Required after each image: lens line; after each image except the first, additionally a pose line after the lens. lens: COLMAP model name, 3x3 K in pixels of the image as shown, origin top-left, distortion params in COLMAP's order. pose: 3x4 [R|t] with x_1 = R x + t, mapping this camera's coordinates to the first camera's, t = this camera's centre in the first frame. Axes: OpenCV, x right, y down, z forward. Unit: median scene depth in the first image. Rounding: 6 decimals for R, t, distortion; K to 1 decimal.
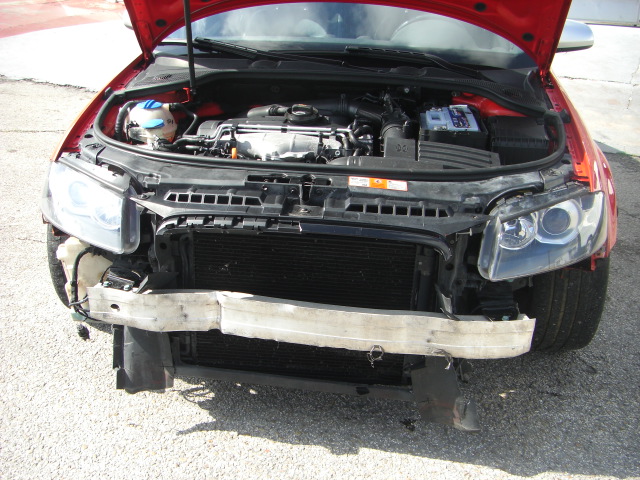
lens RADIAL K [[725.0, 0, 318.9], [0, 725.0, 249.1], [0, 0, 1]] dist [-0.140820, 0.000000]
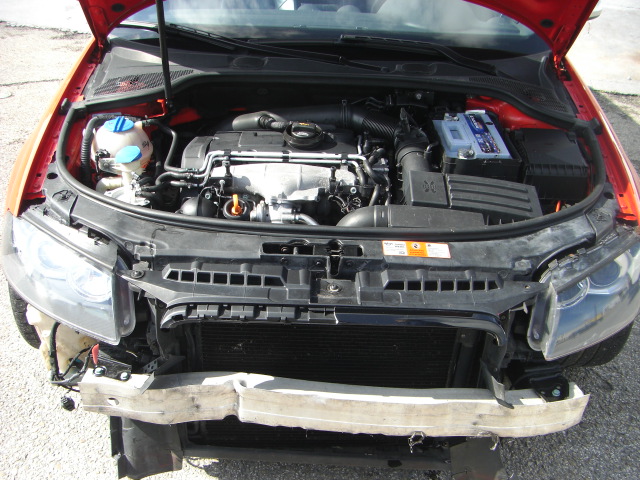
lens RADIAL K [[725.0, 0, 317.4], [0, 725.0, 245.8], [0, 0, 1]] dist [-0.140820, 0.000000]
pose [[0.994172, -0.045620, 0.097677, -0.109879], [0.030221, 0.987656, 0.153693, -0.213067], [-0.103483, -0.149846, 0.983279, 0.156169]]
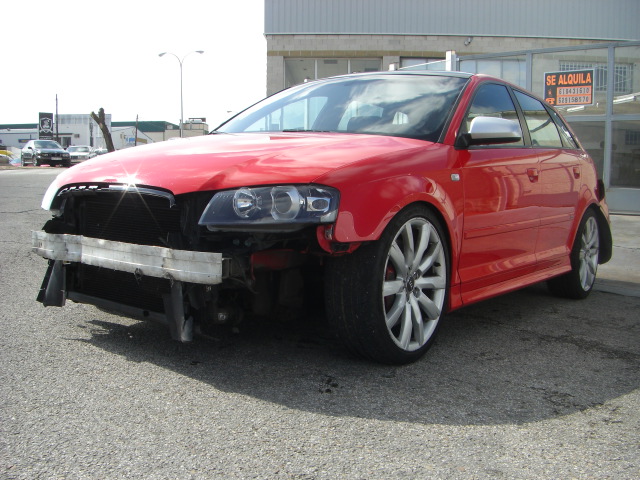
lens RADIAL K [[725.0, 0, 319.4], [0, 725.0, 240.7], [0, 0, 1]] dist [-0.140820, 0.000000]
pose [[0.870594, 0.044402, -0.489995, 1.027513], [-0.201932, 0.940418, -0.273564, 0.372500], [0.448653, 0.337109, 0.827688, -0.072924]]
